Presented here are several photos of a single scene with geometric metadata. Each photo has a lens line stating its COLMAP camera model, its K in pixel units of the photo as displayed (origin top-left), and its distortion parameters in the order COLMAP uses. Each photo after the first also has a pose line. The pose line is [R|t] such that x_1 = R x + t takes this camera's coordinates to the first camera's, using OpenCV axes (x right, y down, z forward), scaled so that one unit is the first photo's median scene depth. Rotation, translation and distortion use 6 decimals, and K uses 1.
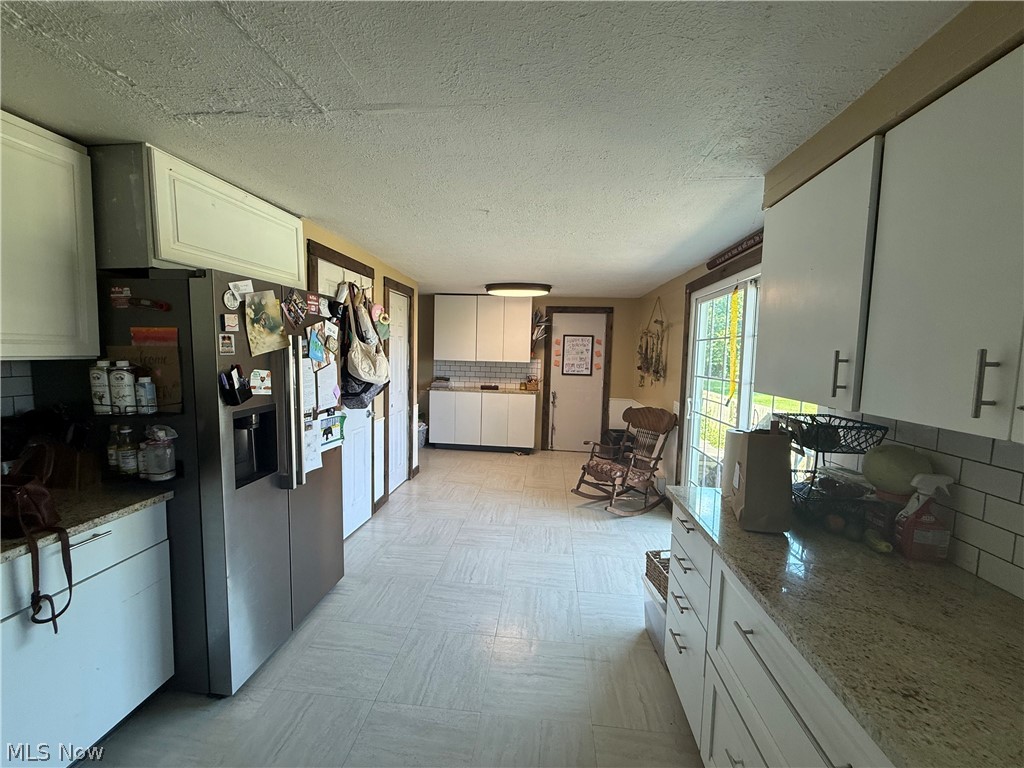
lens RADIAL K [[409.9, 0, 510.3], [0, 409.9, 383.6], [0, 0, 1]] dist [-0.001502, 0.000504]
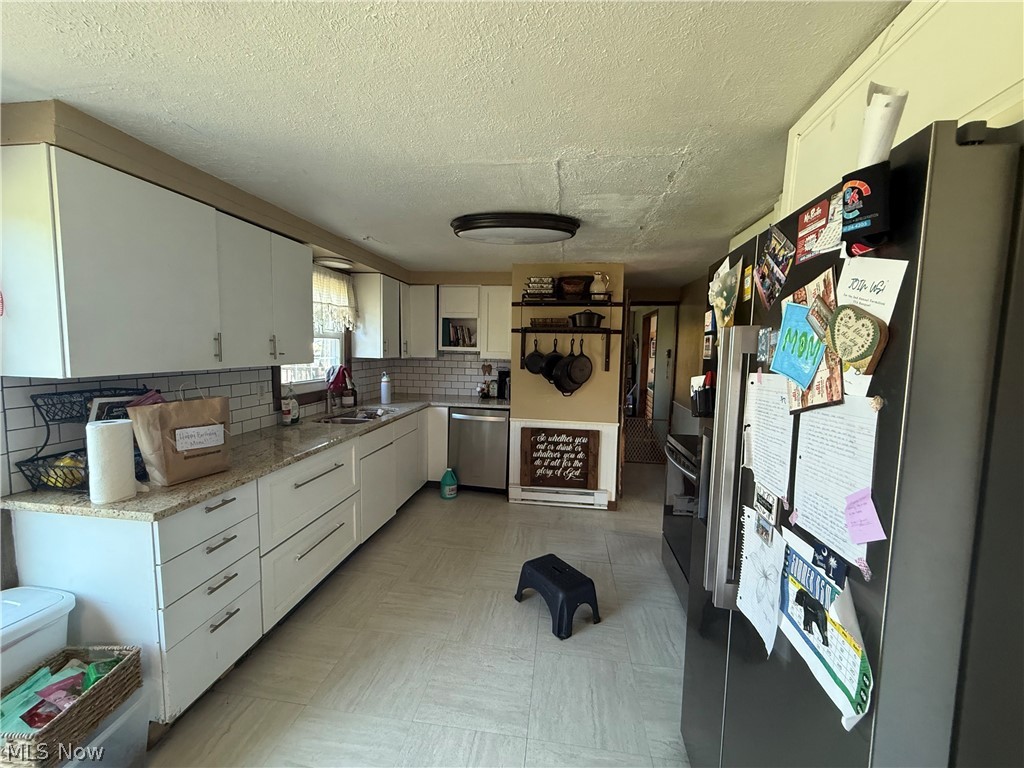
lens RADIAL K [[409.9, 0, 509.1], [0, 409.9, 383.3], [0, 0, 1]] dist [-0.001502, 0.000504]
pose [[-0.998578, -0.047119, 0.024939, -0.251669], [-0.042302, 0.985009, 0.167235, -0.124594], [-0.032445, 0.165942, -0.985602, 1.598367]]
